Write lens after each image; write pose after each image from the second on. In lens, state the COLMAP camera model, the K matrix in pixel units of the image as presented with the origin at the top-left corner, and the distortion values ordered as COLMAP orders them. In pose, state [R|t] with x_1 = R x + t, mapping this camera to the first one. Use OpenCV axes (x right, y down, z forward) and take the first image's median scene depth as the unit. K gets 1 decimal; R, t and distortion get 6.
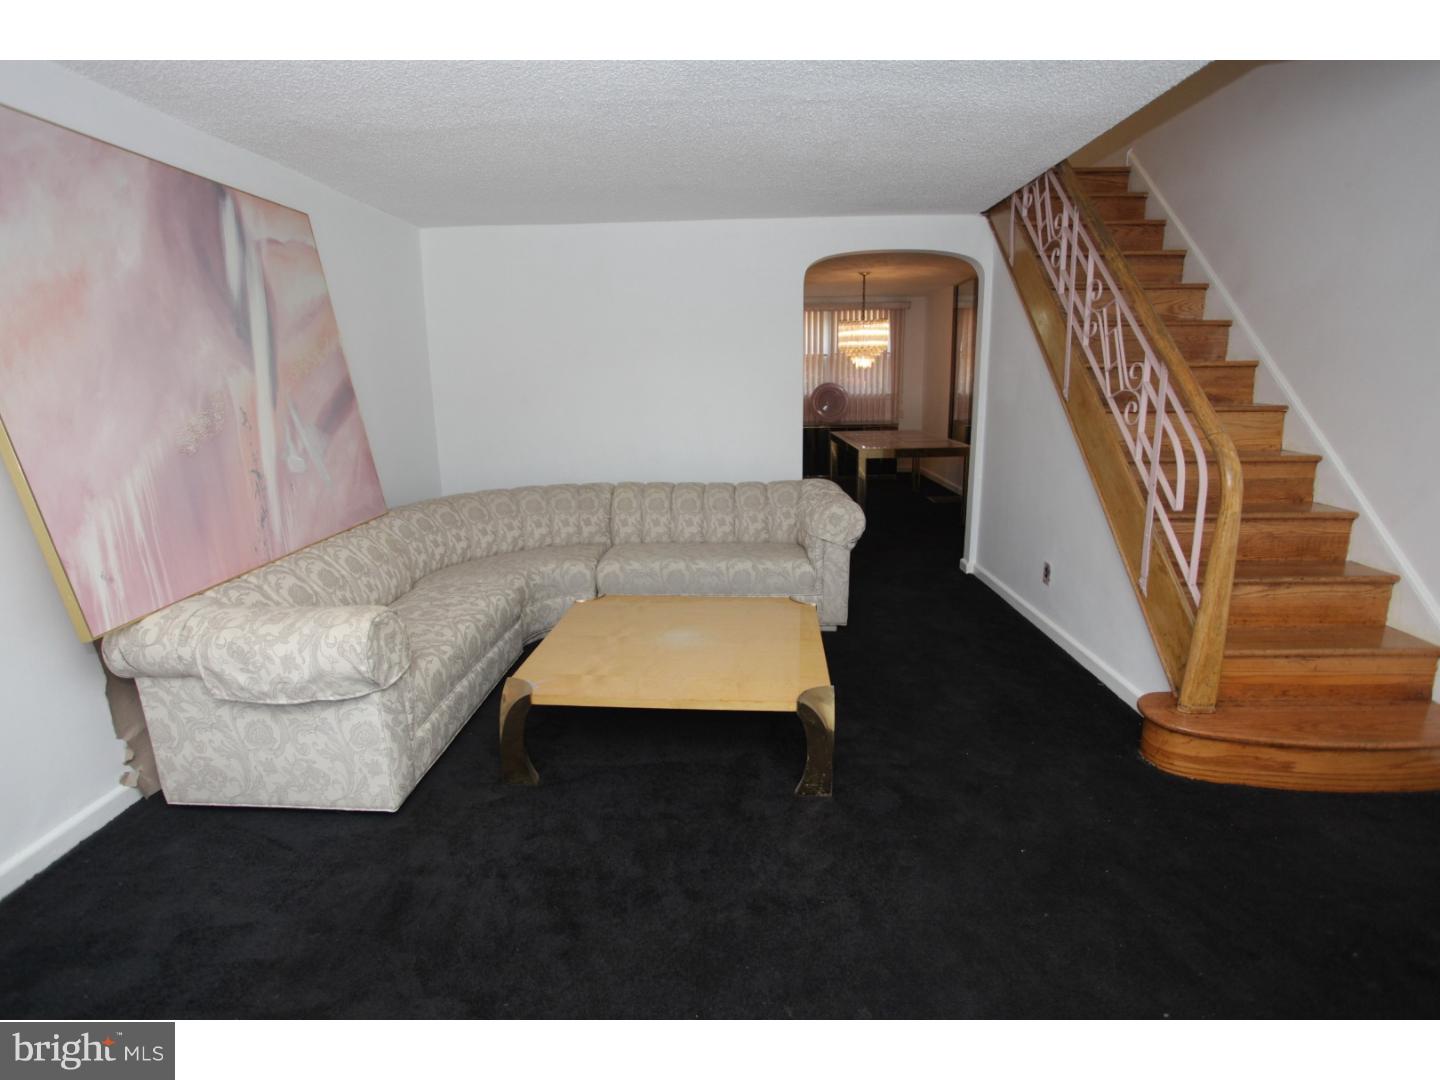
lens RADIAL K [[707.9, 0, 709.4], [0, 707.9, 542.2], [0, 0, 1]] dist [-0.065489, 0.025401]
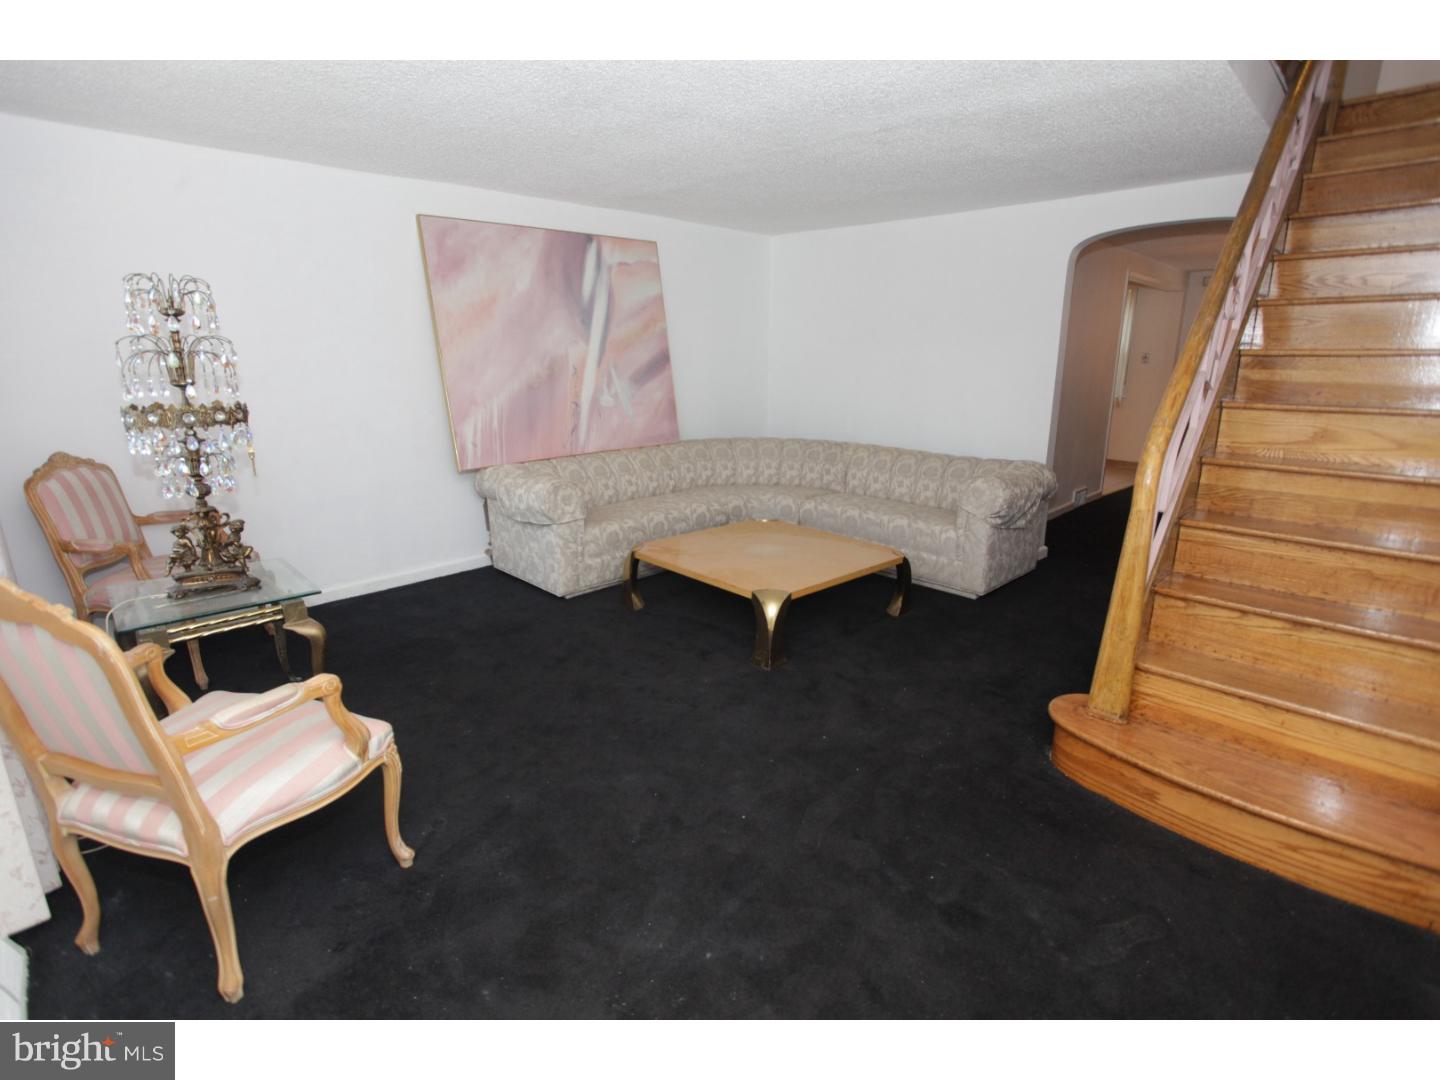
lens RADIAL K [[707.9, 0, 709.4], [0, 707.9, 542.2], [0, 0, 1]] dist [-0.065489, 0.025401]
pose [[0.728897, 0.195574, -0.656095, 0.764414], [-0.170381, 0.979997, 0.102838, 0.001290], [0.663084, 0.036827, 0.747639, -0.079589]]
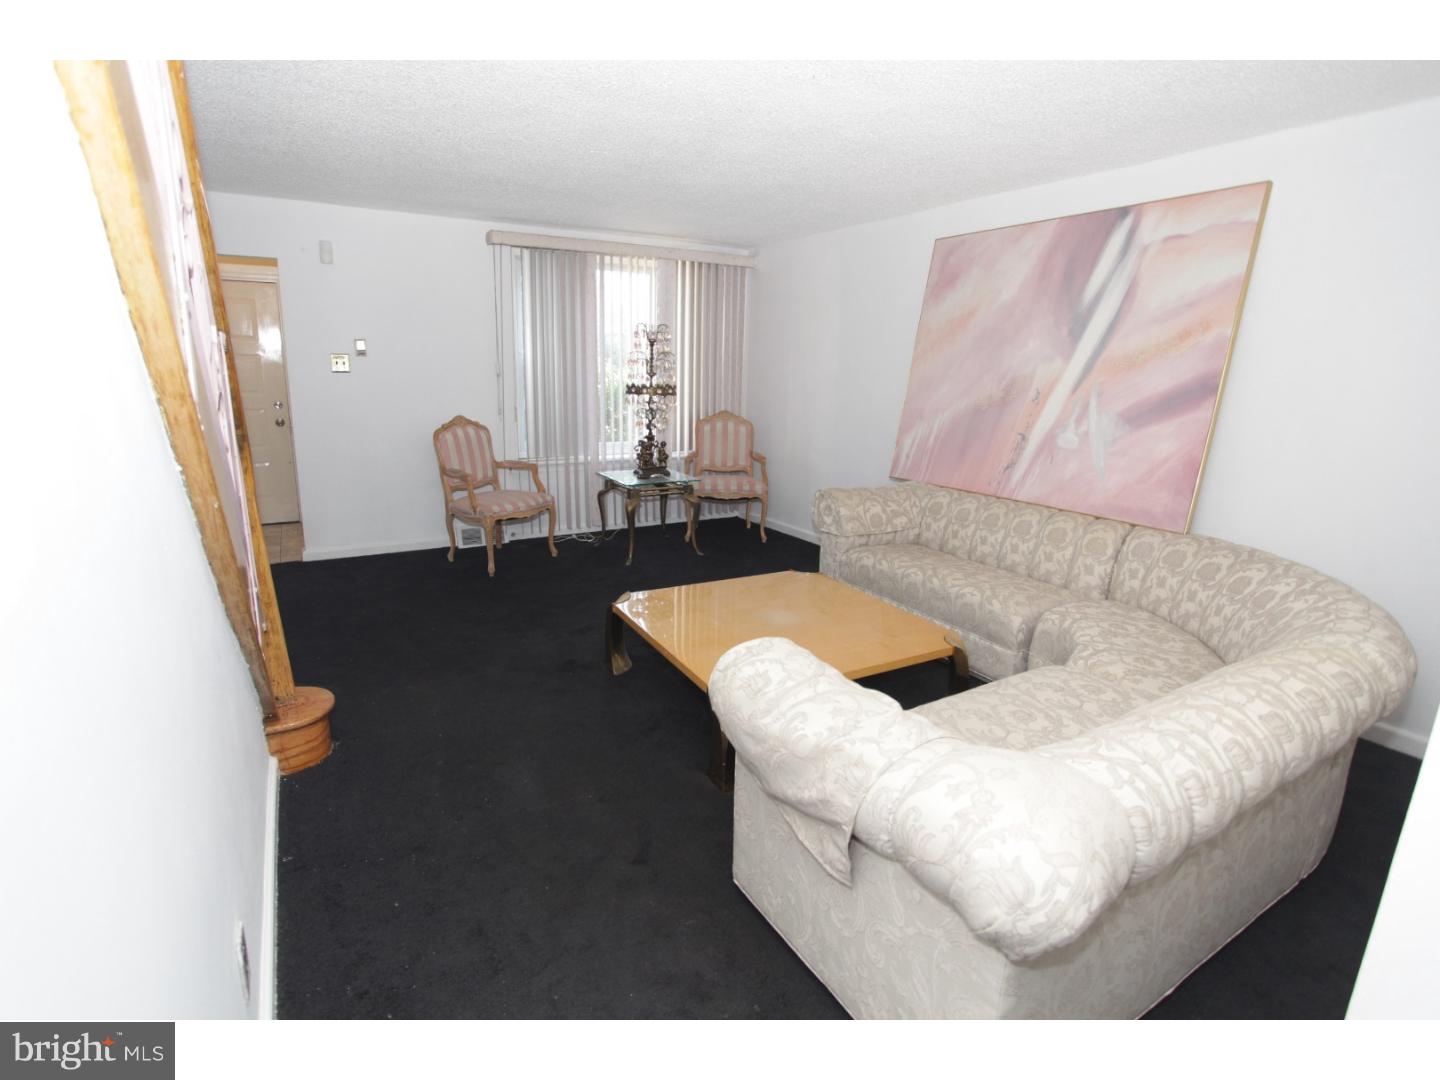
lens RADIAL K [[707.9, 0, 709.4], [0, 707.9, 542.2], [0, 0, 1]] dist [-0.065489, 0.025401]
pose [[-0.842950, 0.135167, -0.520736, 0.579598], [-0.126089, 0.891328, 0.435472, -0.410495], [0.523008, 0.432740, -0.734302, 1.672630]]
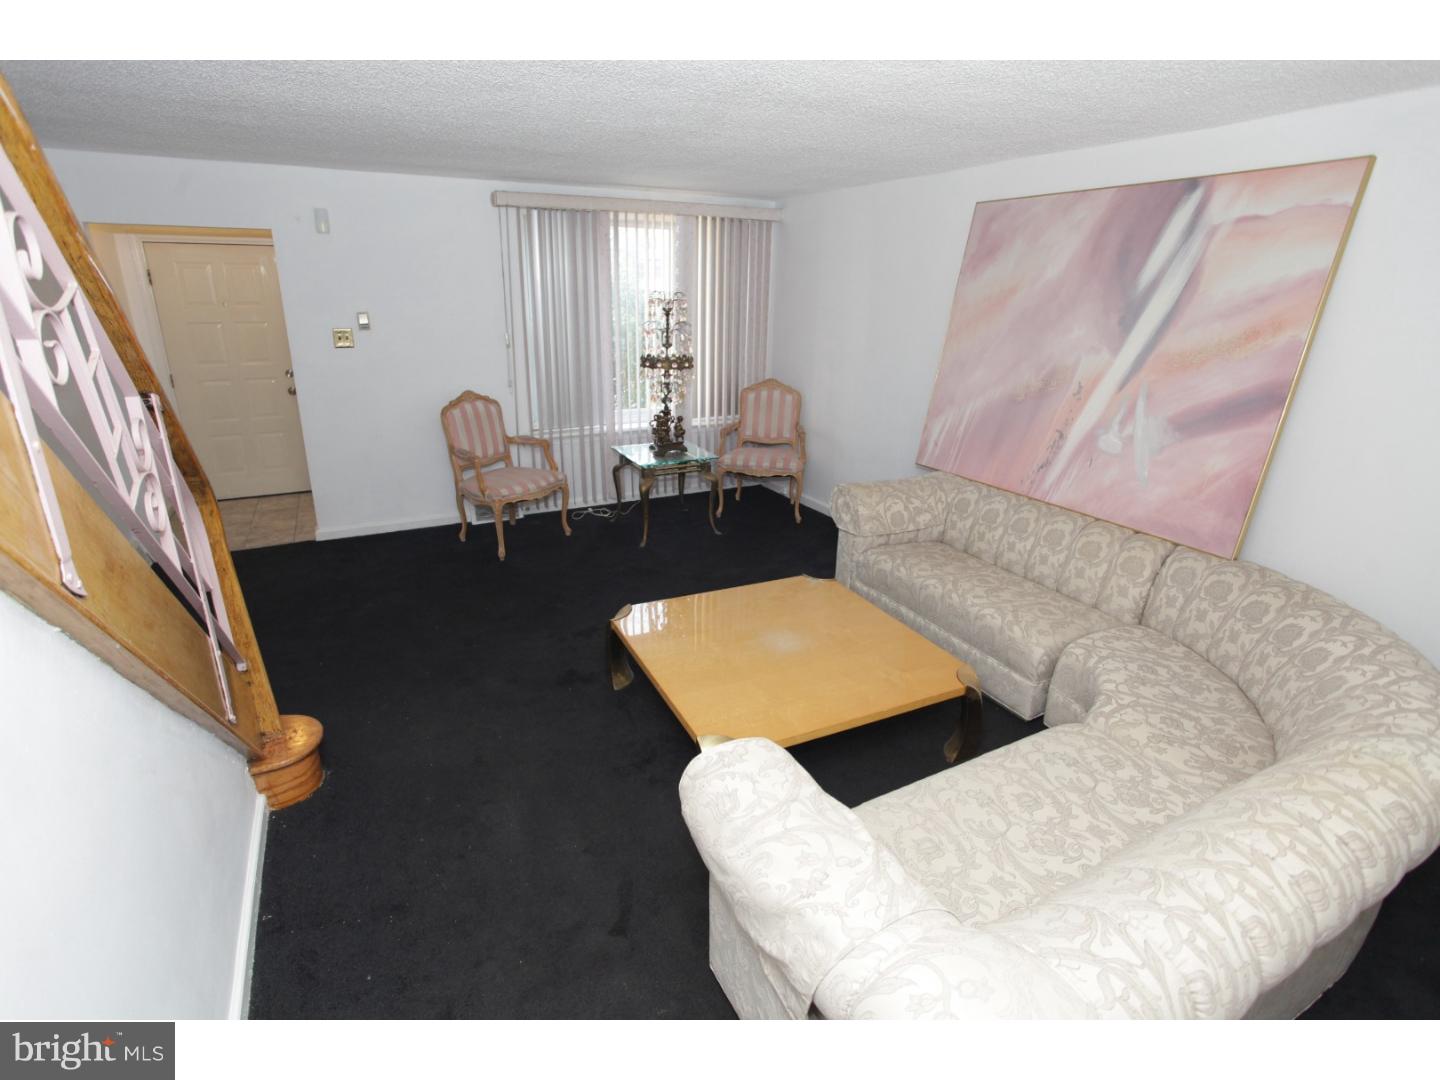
lens RADIAL K [[707.9, 0, 709.4], [0, 707.9, 542.2], [0, 0, 1]] dist [-0.065489, 0.025401]
pose [[-0.870951, 0.174992, -0.459153, 0.484664], [-0.110371, 0.840886, 0.529838, -0.501484], [0.478813, 0.512141, -0.713057, 1.593118]]
